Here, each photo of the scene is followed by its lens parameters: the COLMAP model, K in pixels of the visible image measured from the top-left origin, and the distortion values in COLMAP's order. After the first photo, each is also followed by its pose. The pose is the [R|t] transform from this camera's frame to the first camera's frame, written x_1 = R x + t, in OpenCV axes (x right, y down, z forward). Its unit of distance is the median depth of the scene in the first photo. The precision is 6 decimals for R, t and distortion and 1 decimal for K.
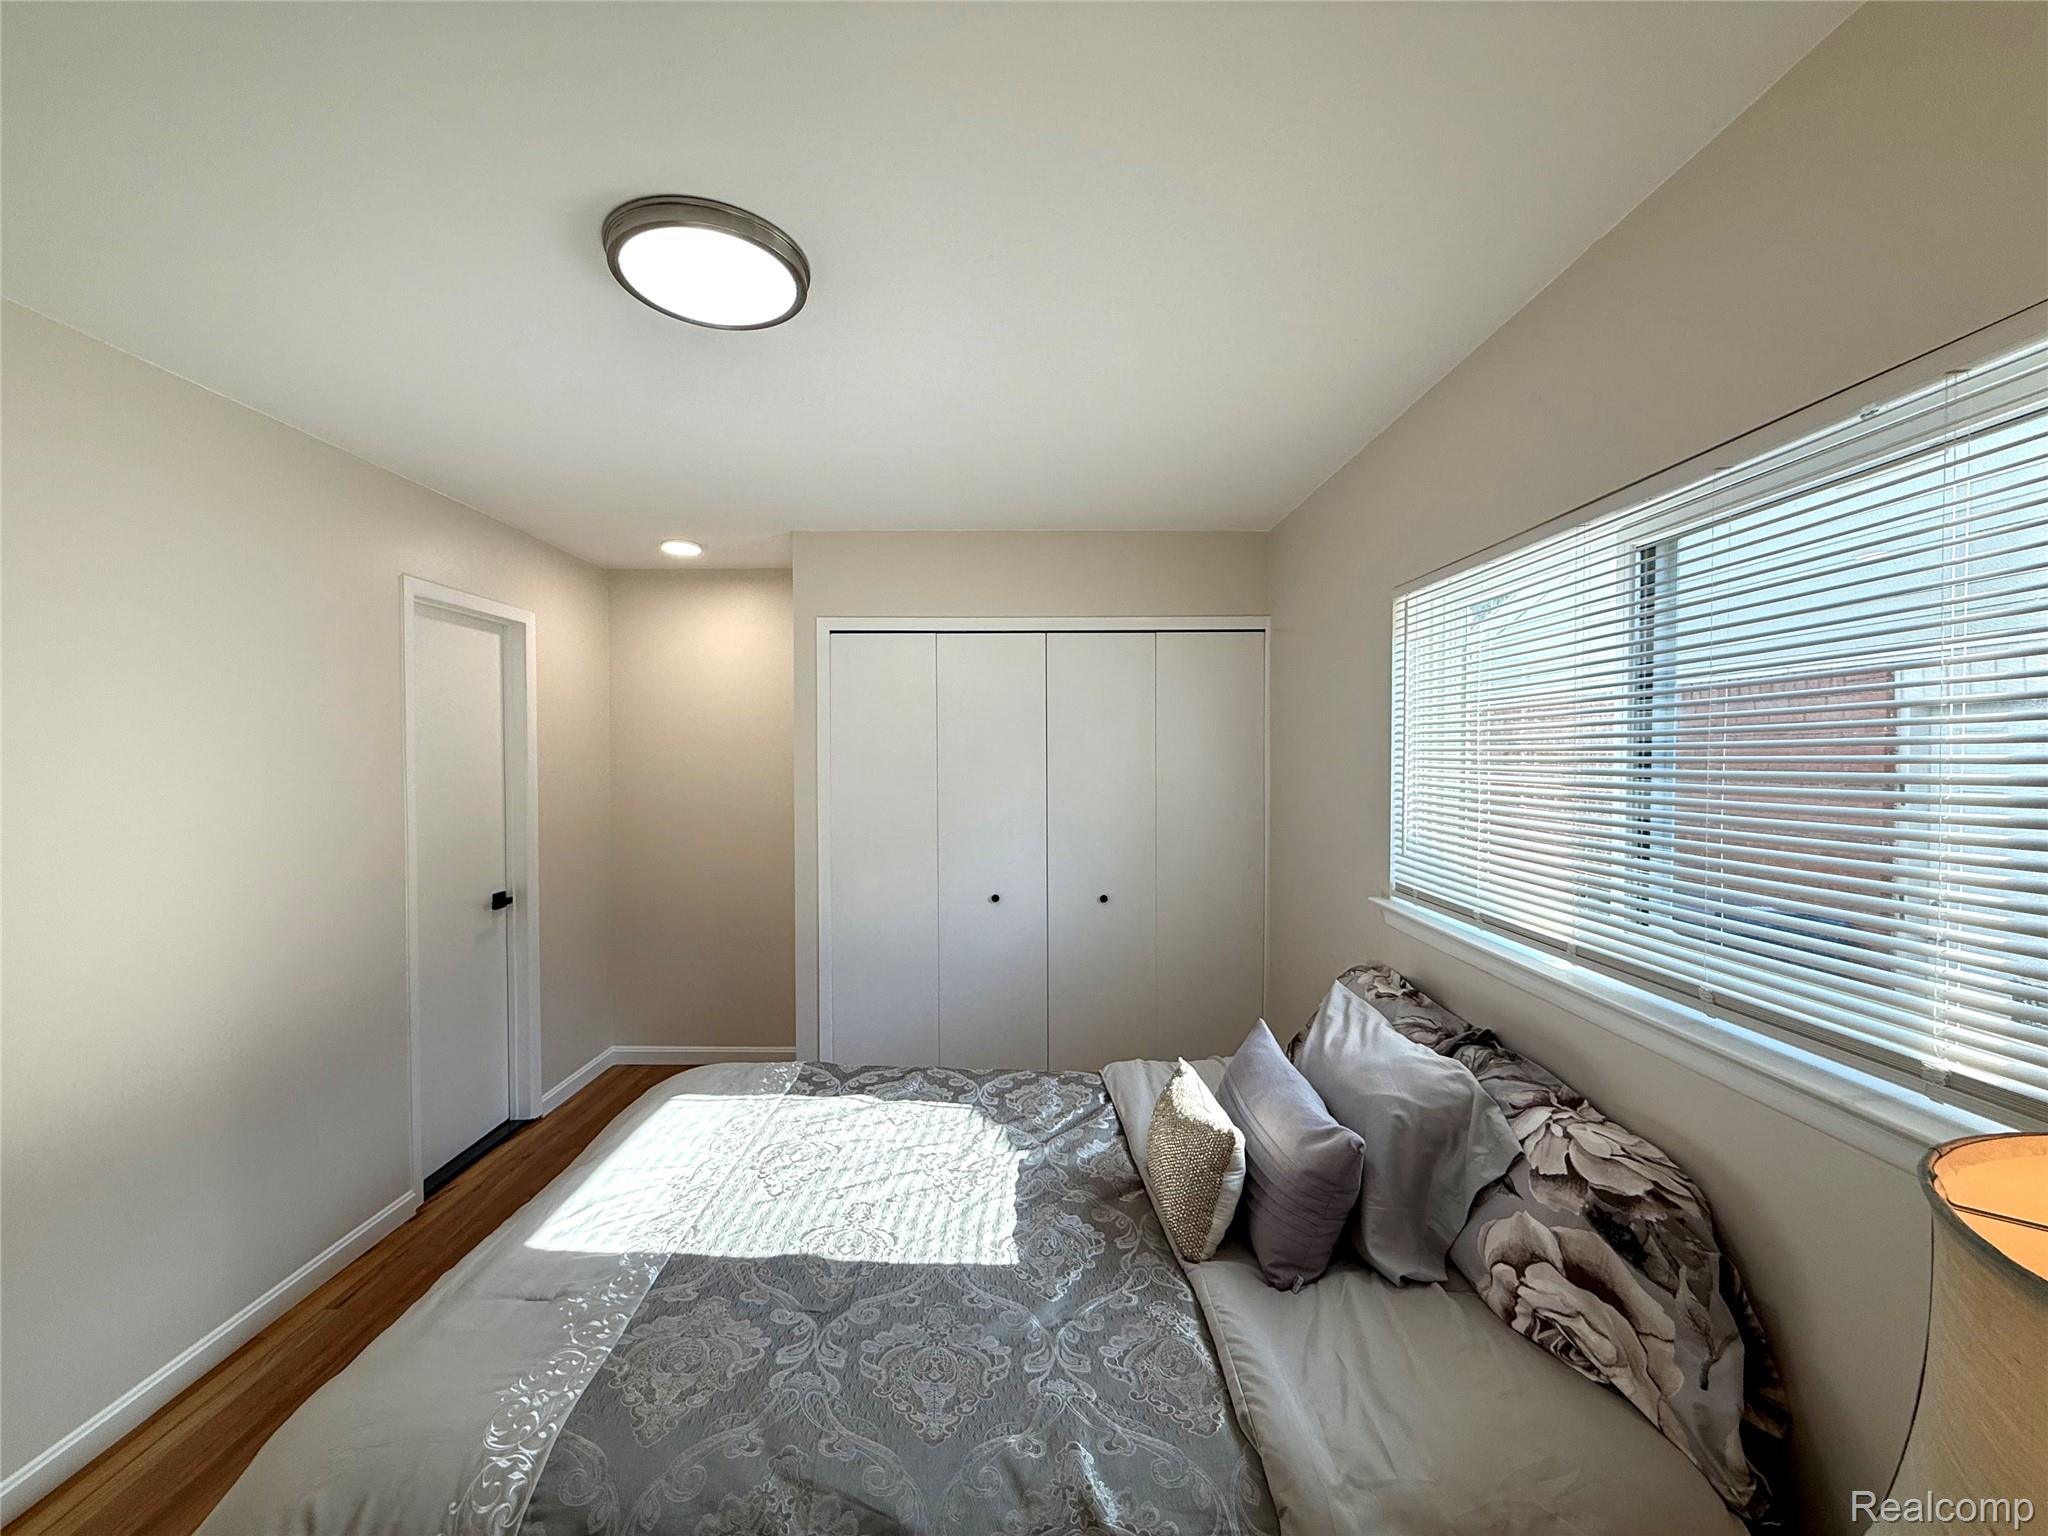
lens RADIAL K [[819.2, 0, 1016.8], [0, 819.2, 766.3], [0, 0, 1]] dist [-0.001339, 0.000283]
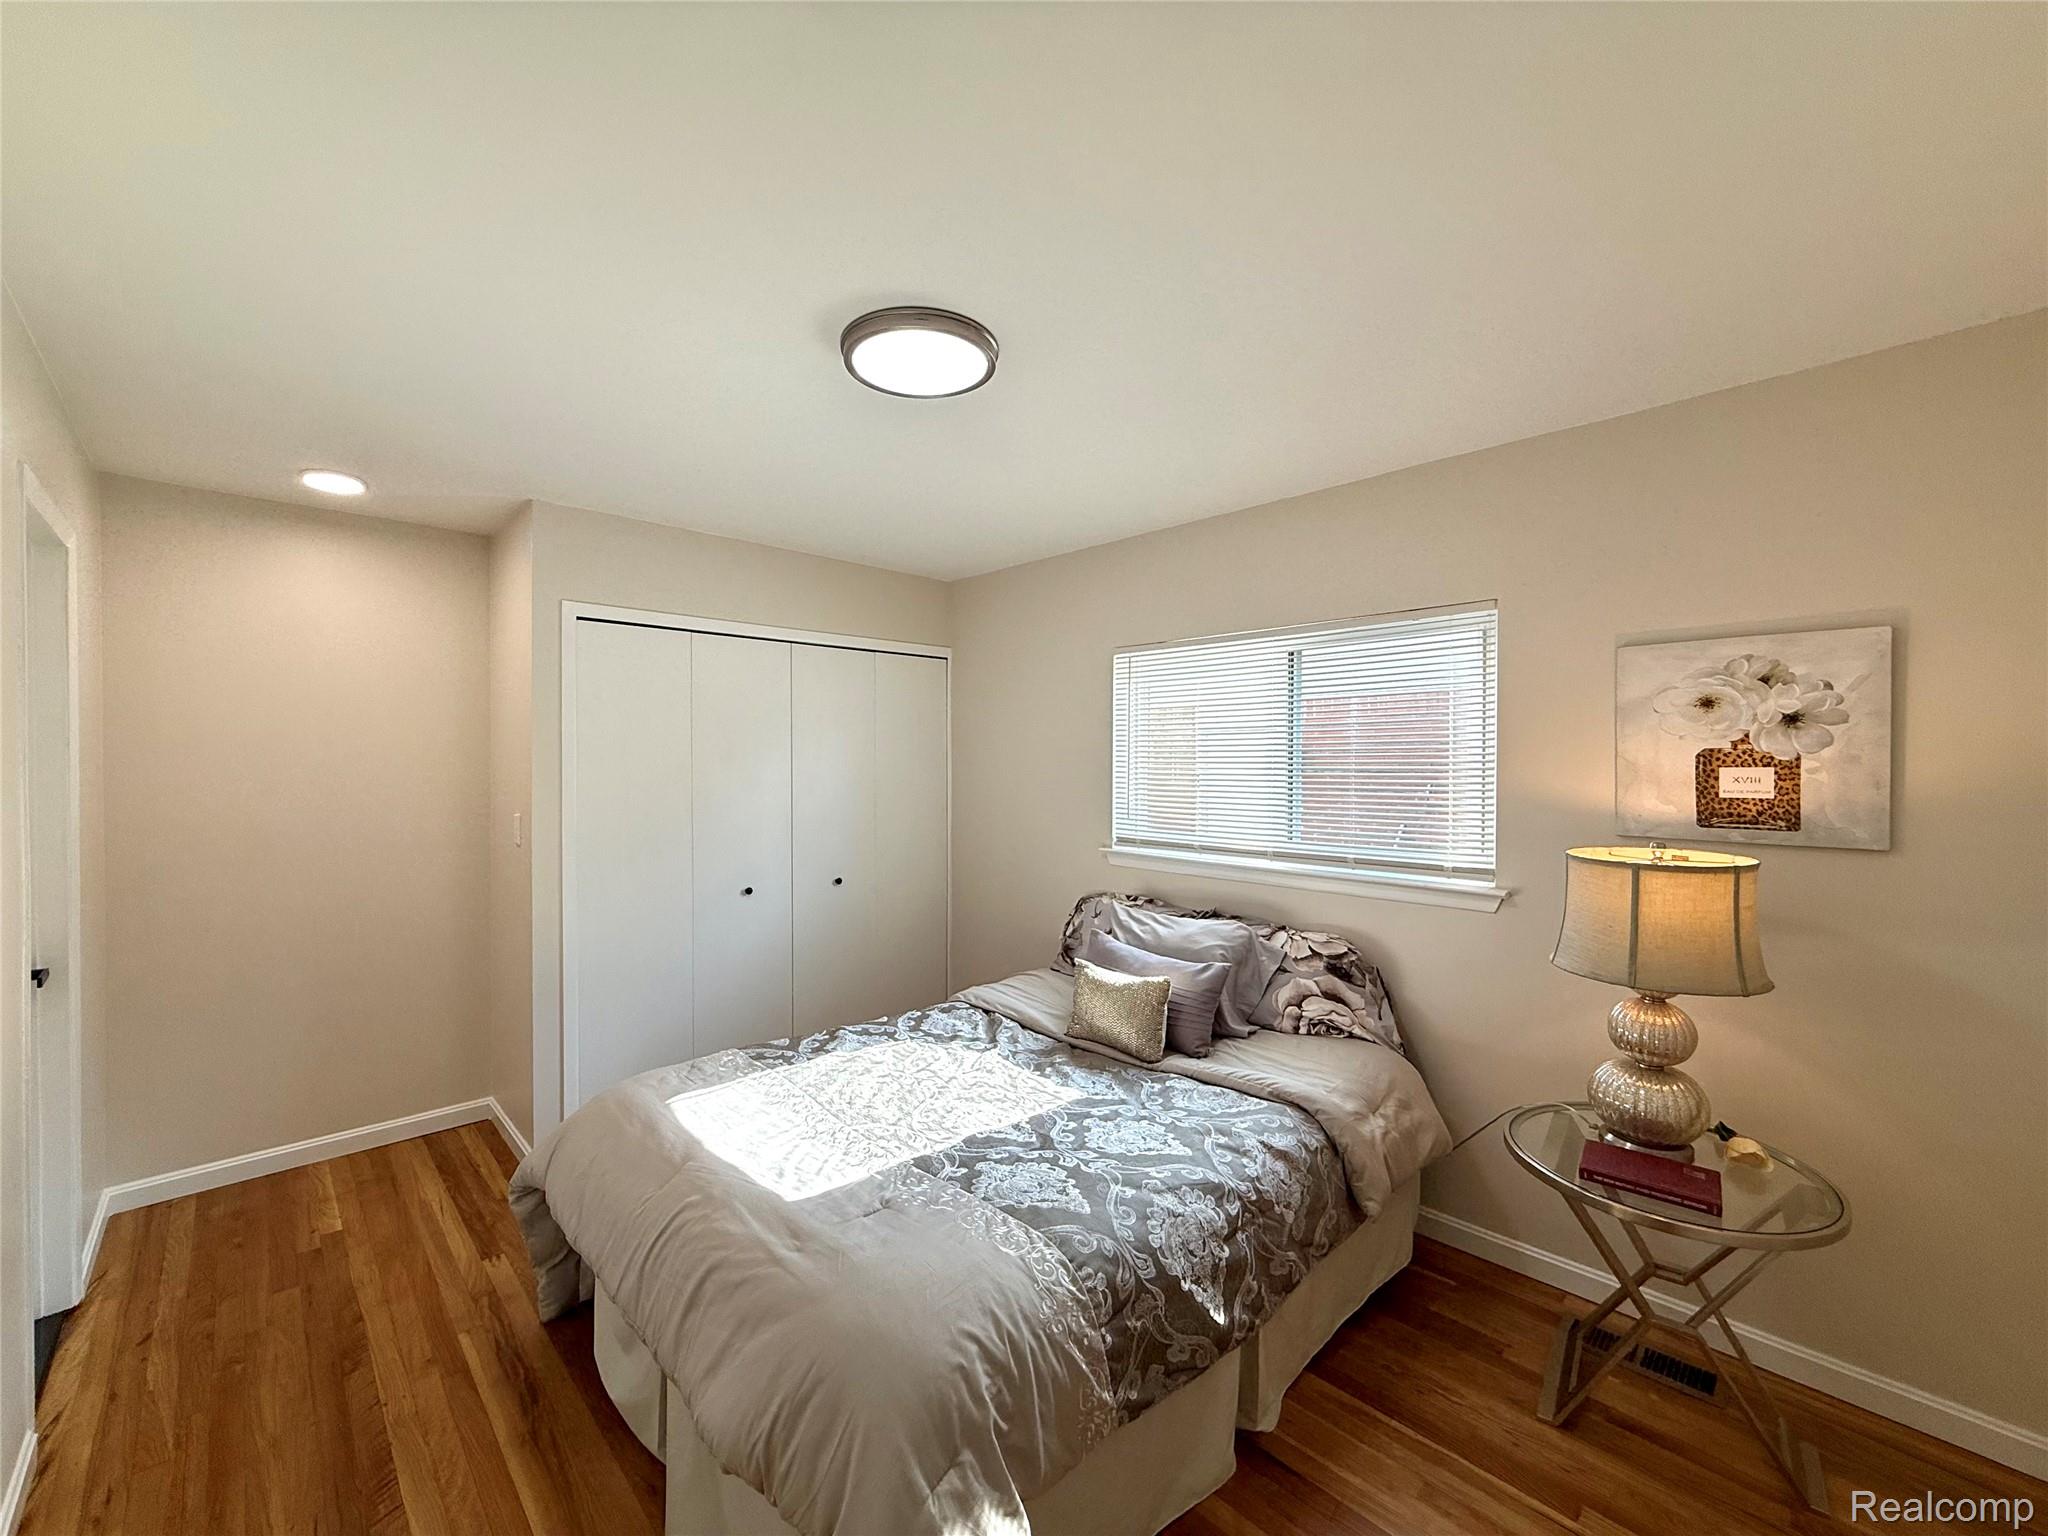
lens RADIAL K [[819.2, 0, 1016.8], [0, 819.2, 766.3], [0, 0, 1]] dist [-0.001339, 0.000283]
pose [[0.720734, -0.001992, 0.693208, -1.140532], [0.007686, 0.999957, -0.005118, 0.021401], [-0.693169, 0.009017, 0.720719, 0.011012]]
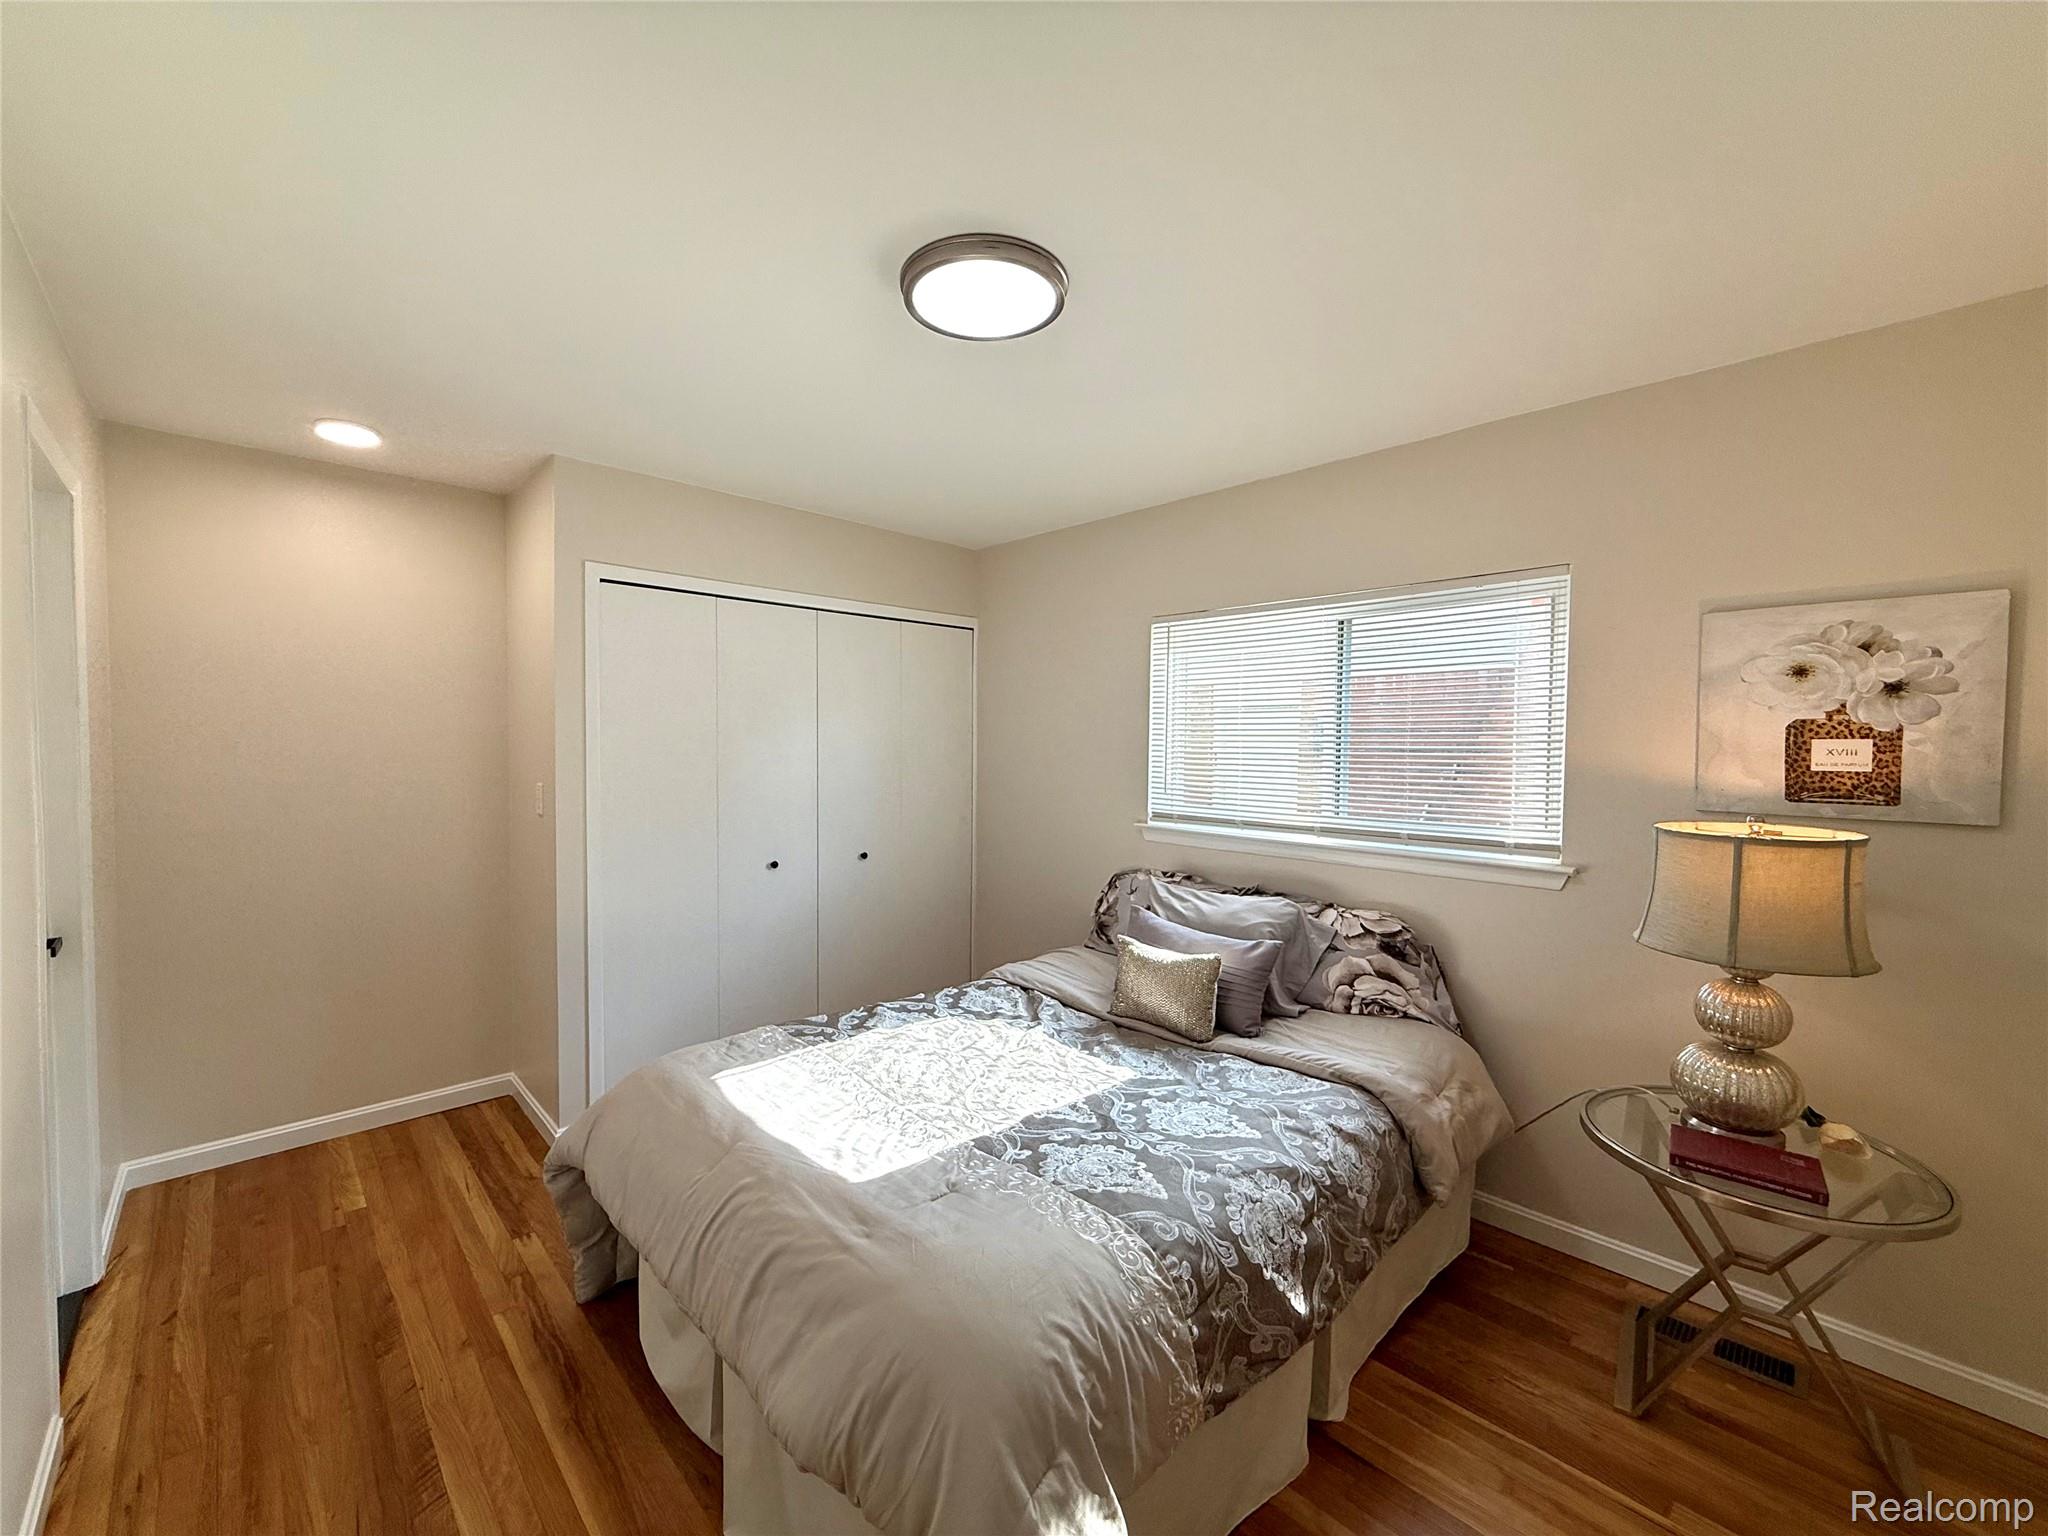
lens RADIAL K [[819.2, 0, 1016.8], [0, 819.2, 766.3], [0, 0, 1]] dist [-0.001339, 0.000283]
pose [[0.719514, -0.013329, 0.694350, -1.166805], [0.000675, 0.999829, 0.018494, 0.043782], [-0.694477, -0.012838, 0.719400, 0.125560]]
